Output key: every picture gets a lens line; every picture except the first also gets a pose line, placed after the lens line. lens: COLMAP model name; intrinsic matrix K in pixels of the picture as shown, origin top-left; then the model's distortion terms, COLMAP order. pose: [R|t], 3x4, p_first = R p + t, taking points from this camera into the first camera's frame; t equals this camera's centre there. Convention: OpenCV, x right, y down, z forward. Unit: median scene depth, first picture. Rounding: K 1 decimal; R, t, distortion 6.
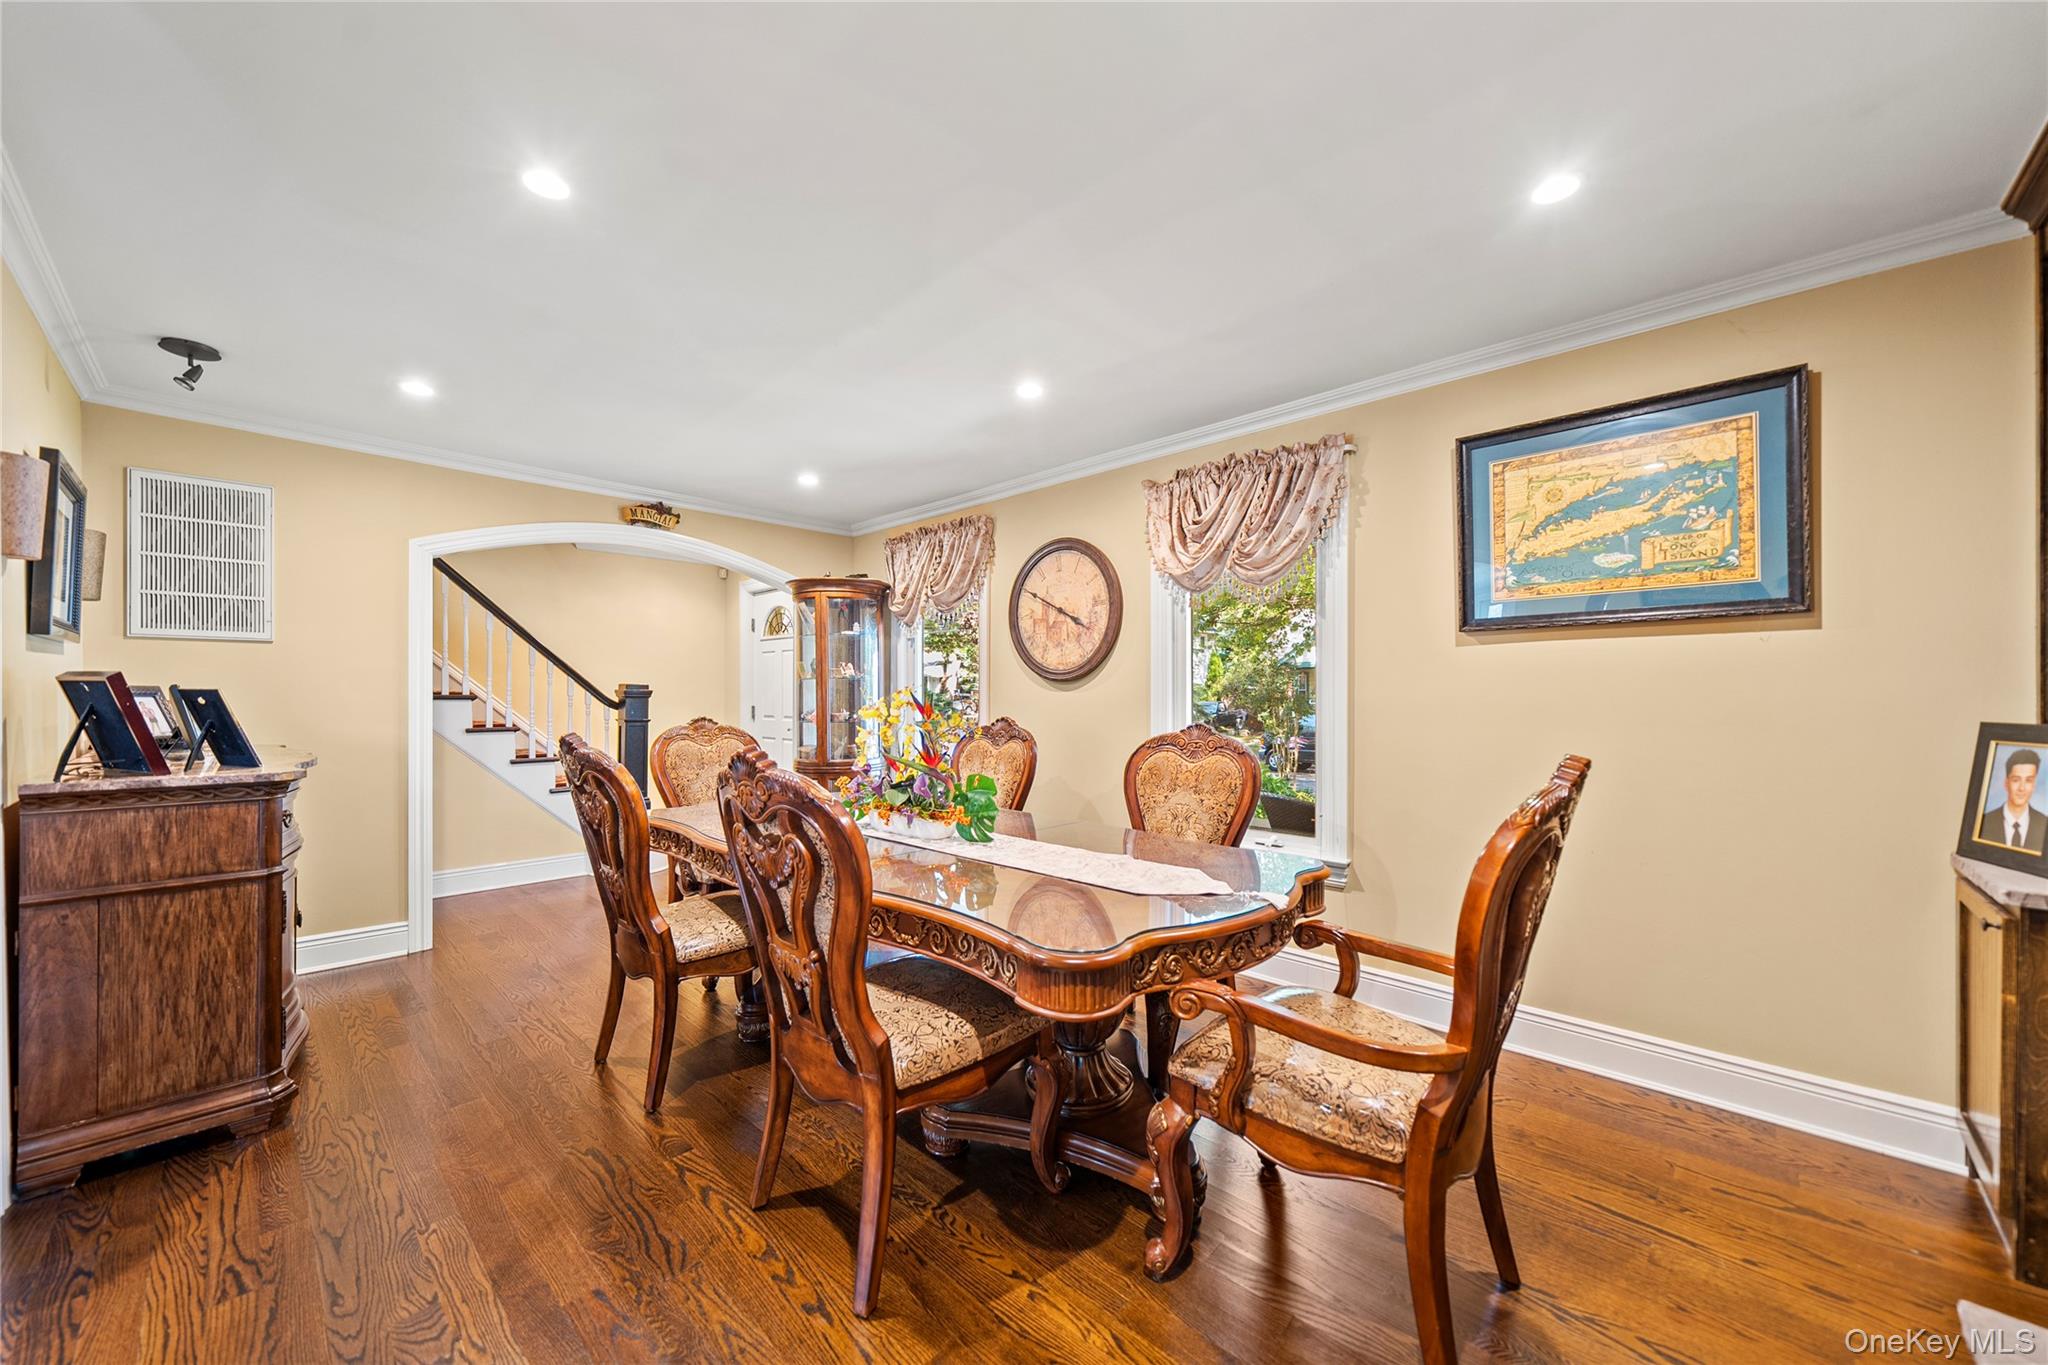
lens RADIAL K [[739.8, 0, 1042.7], [0, 739.8, 691.9], [0, 0, 1]] dist [-0.002929, -0.000392]
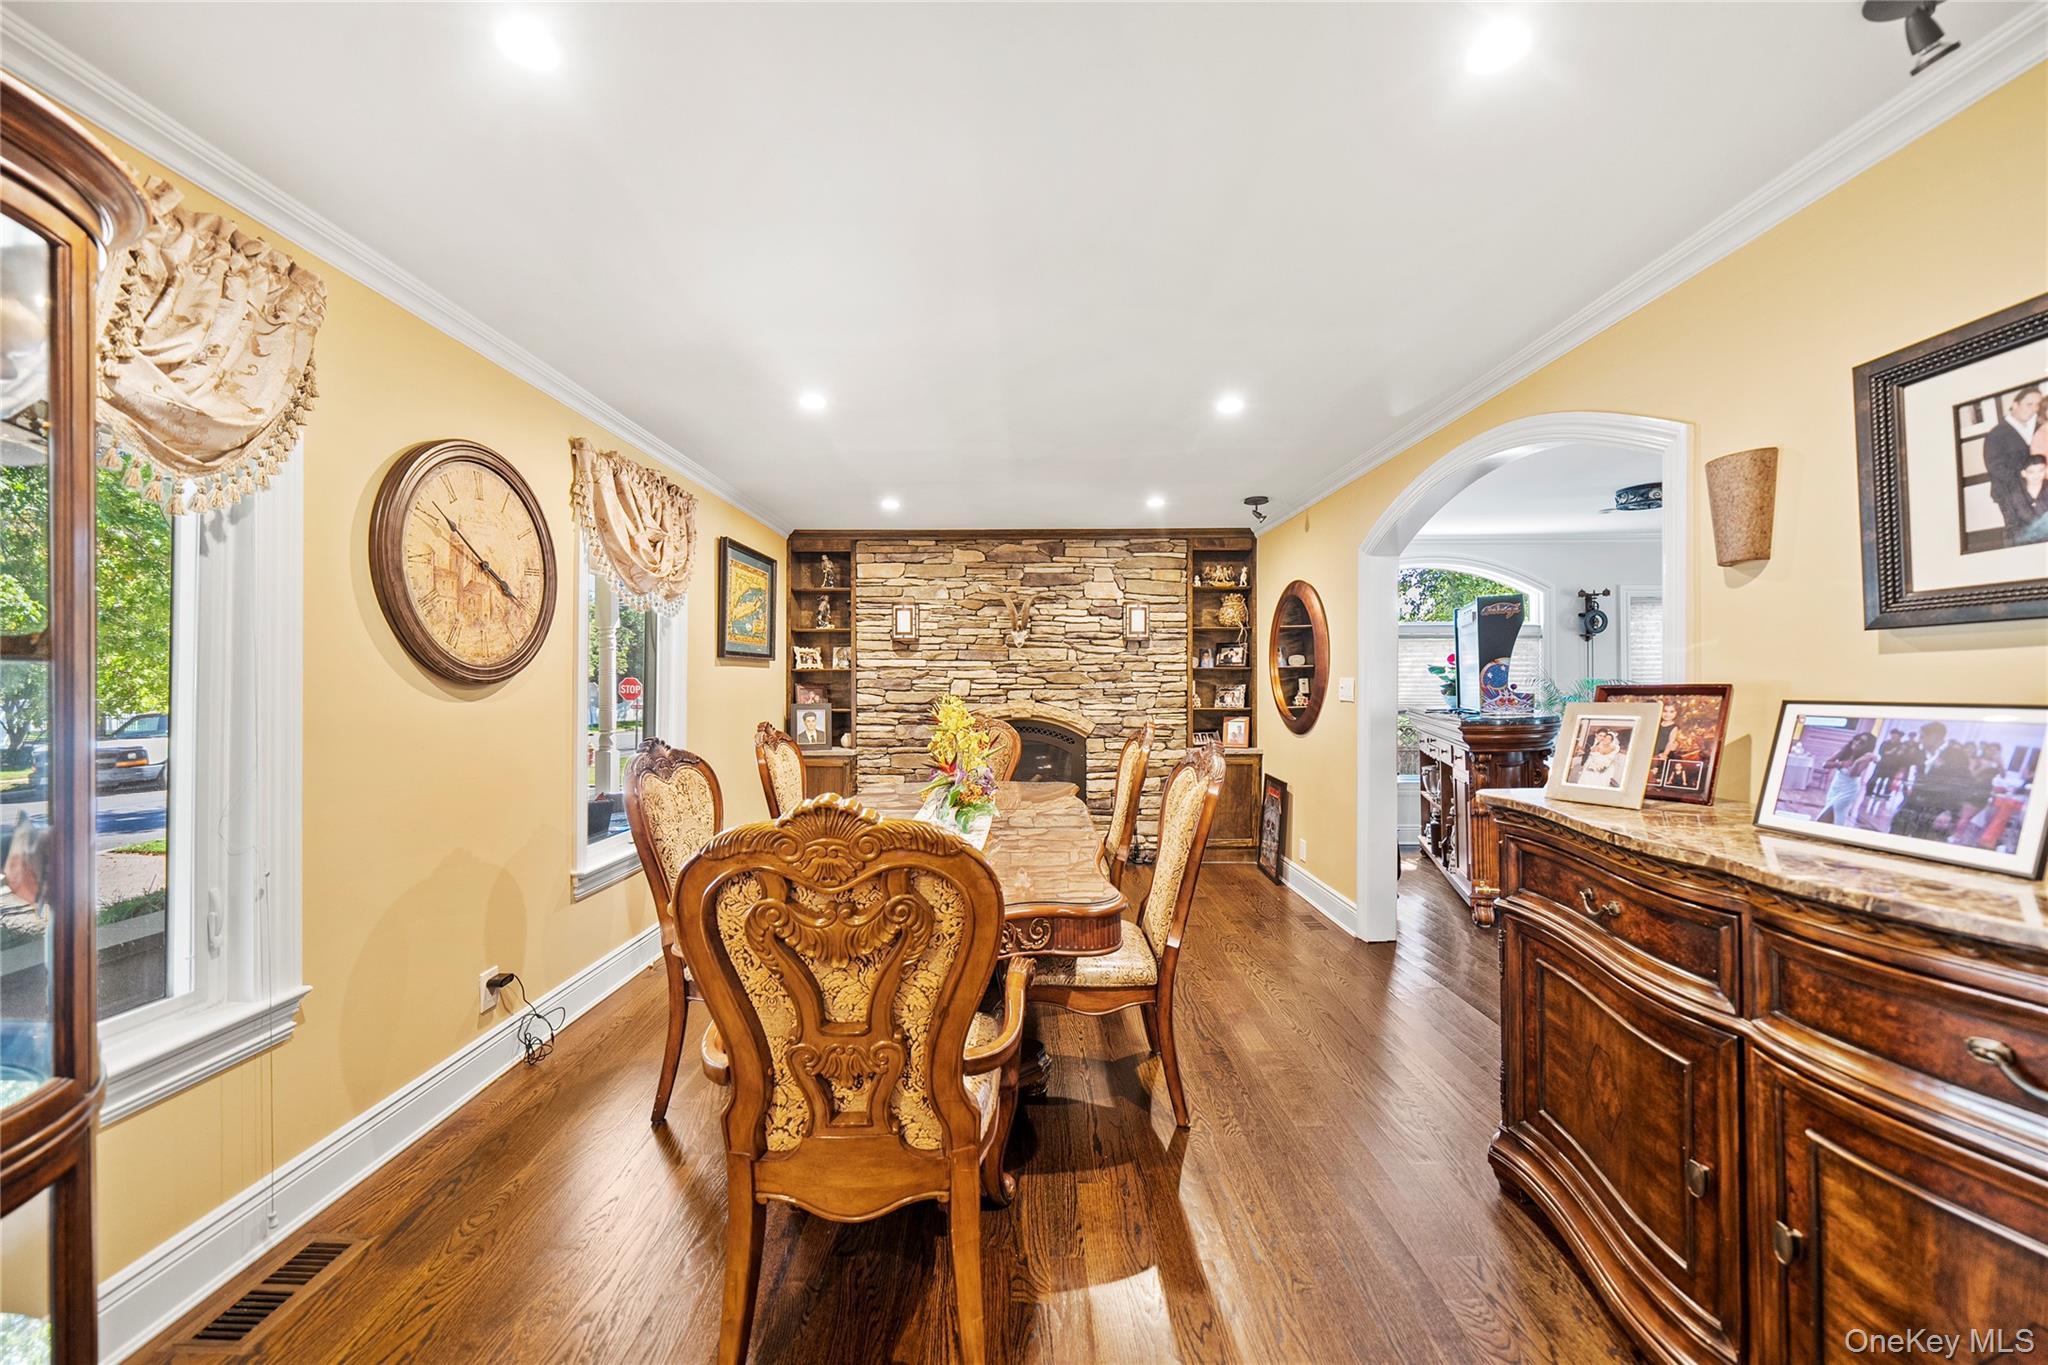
lens RADIAL K [[739.8, 0, 1016.1], [0, 739.8, 682.7], [0, 0, 1]] dist [-0.002929, -0.000392]
pose [[-0.664372, 0.001824, 0.747400, -0.736032], [-0.002810, 0.999984, -0.004938, -0.014872], [-0.747397, -0.005381, -0.664356, 1.121352]]
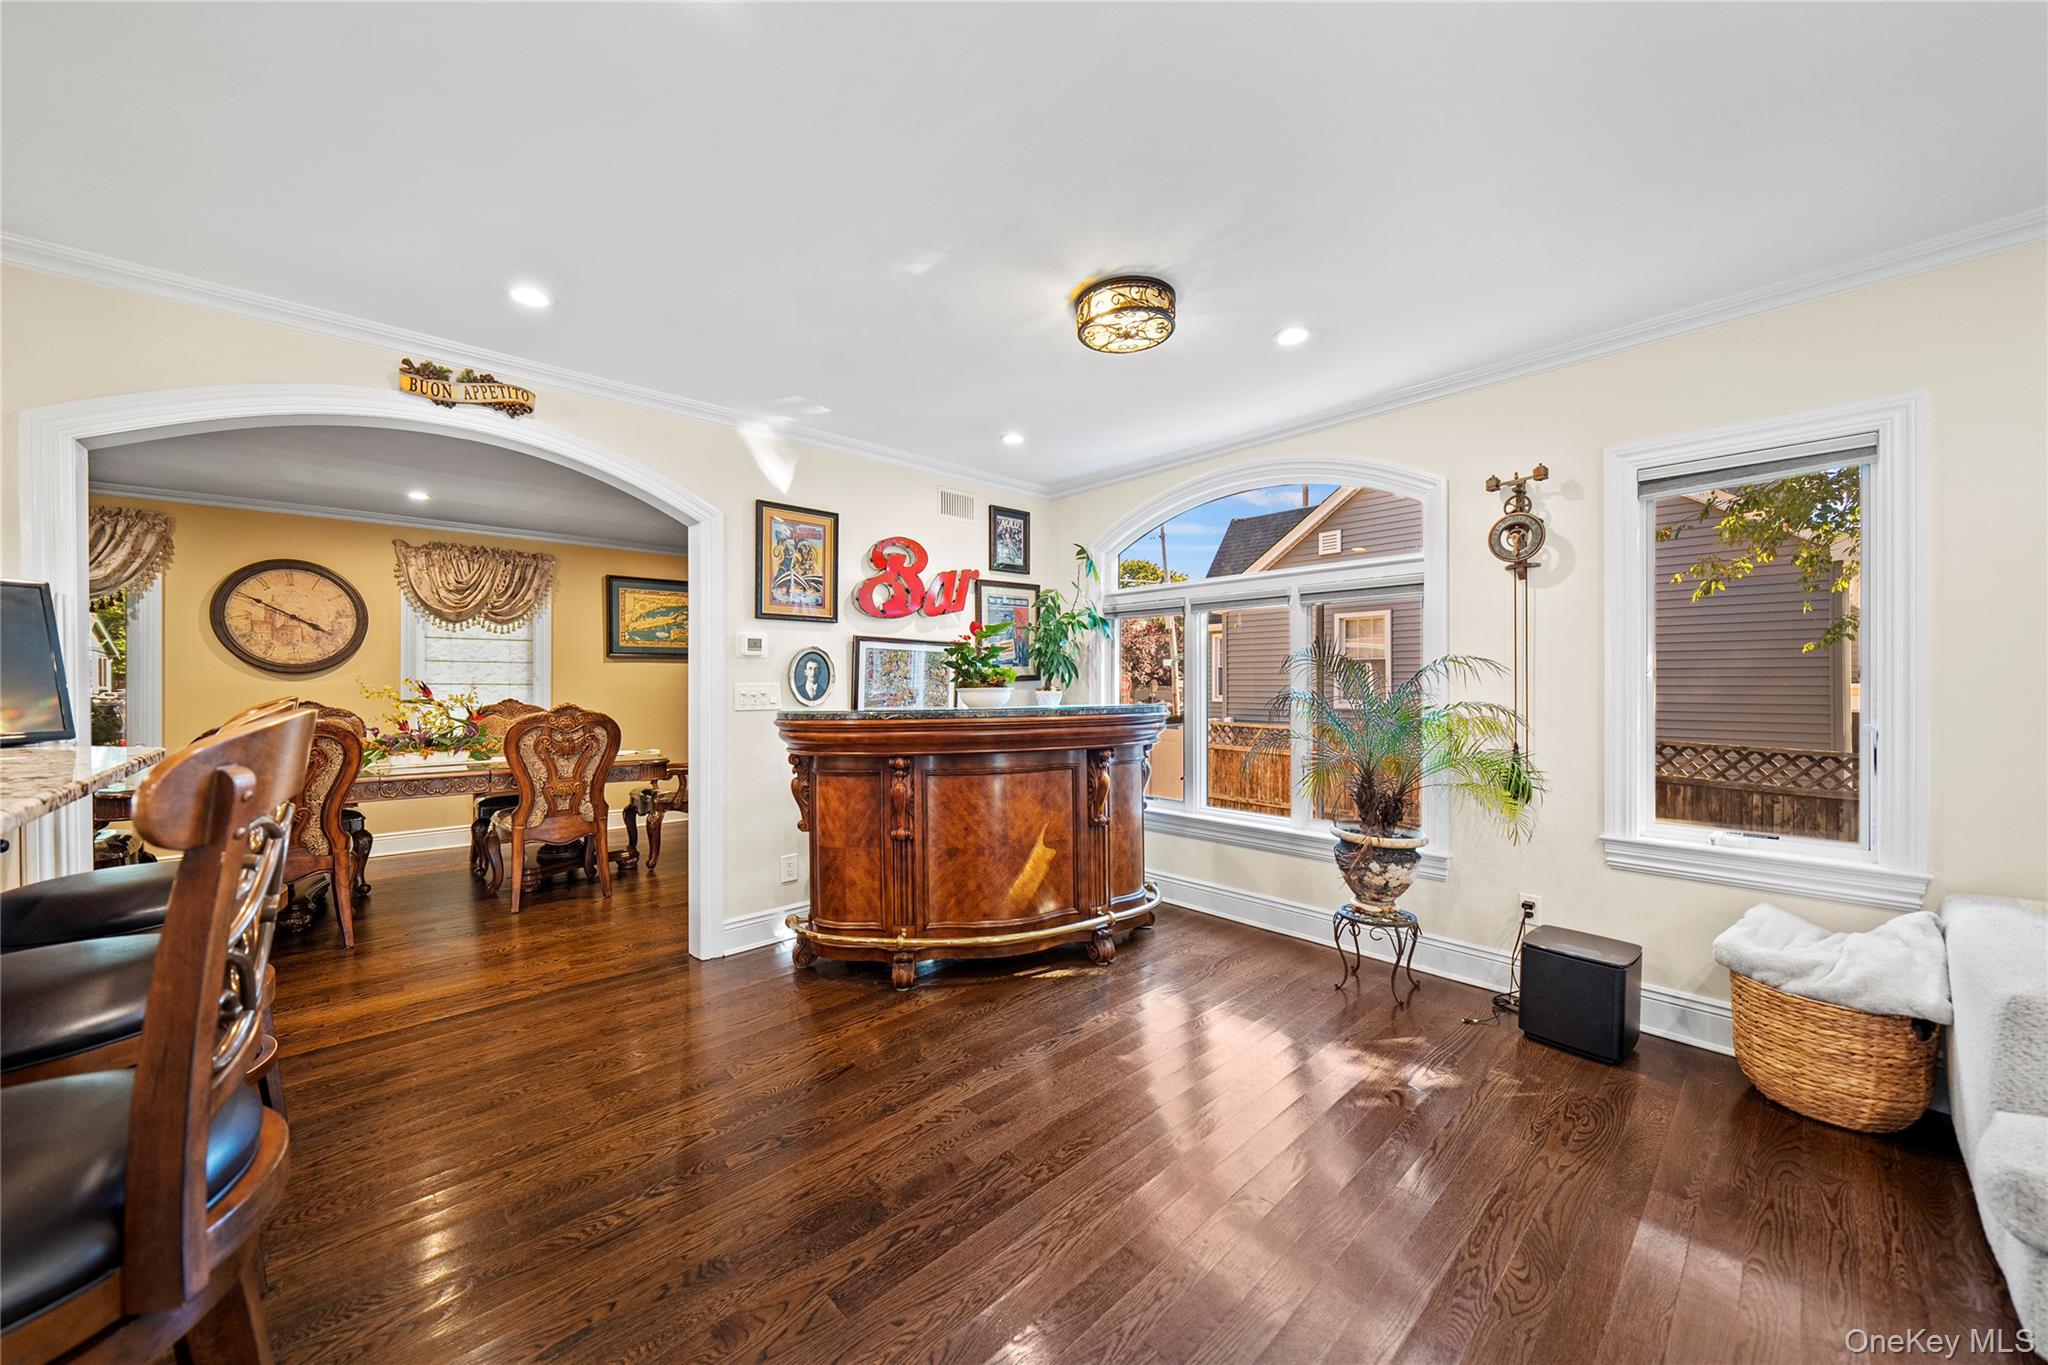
lens RADIAL K [[739.8, 0, 1023.3], [0, 739.8, 685.9], [0, 0, 1]] dist [-0.002929, -0.000392]
pose [[0.084654, -0.003935, 0.996403, -1.174403], [-0.004726, 0.999979, 0.004351, -0.004138], [-0.996399, -0.005078, 0.084634, -0.363487]]
